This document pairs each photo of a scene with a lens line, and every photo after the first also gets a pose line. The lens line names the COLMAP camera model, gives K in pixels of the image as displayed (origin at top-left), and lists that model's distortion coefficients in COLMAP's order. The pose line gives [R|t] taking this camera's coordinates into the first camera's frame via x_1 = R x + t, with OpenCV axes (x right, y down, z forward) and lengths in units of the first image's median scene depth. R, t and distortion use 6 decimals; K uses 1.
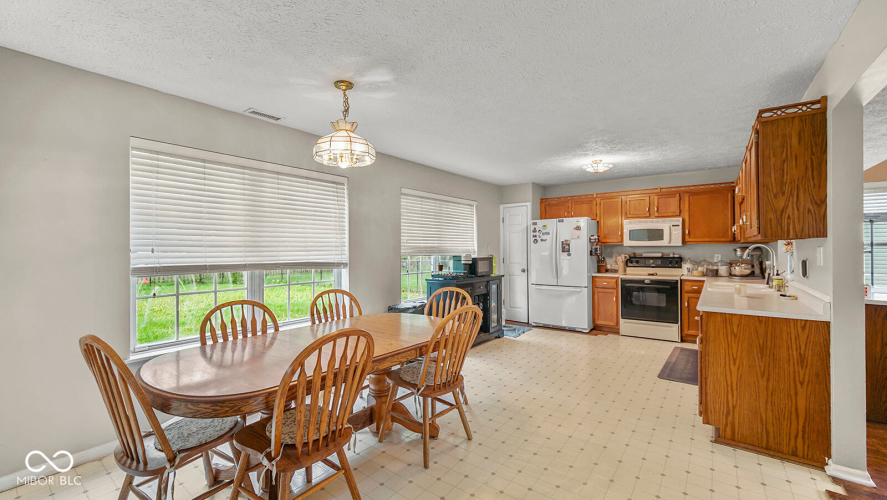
lens RADIAL K [[364.8, 0, 442.8], [0, 364.8, 254.3], [0, 0, 1]] dist [-0.000724, -0.000156]
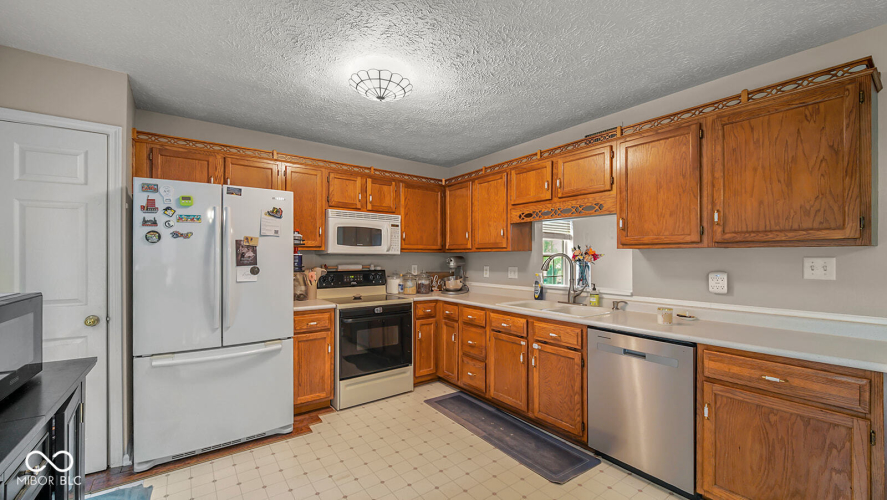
lens RADIAL K [[364.8, 0, 442.8], [0, 364.8, 254.3], [0, 0, 1]] dist [-0.000724, -0.000156]
pose [[0.294917, 0.012106, 0.955446, -0.009235], [0.007632, 0.999858, -0.015025, -0.011204], [-0.955492, 0.011723, 0.294783, 0.663265]]
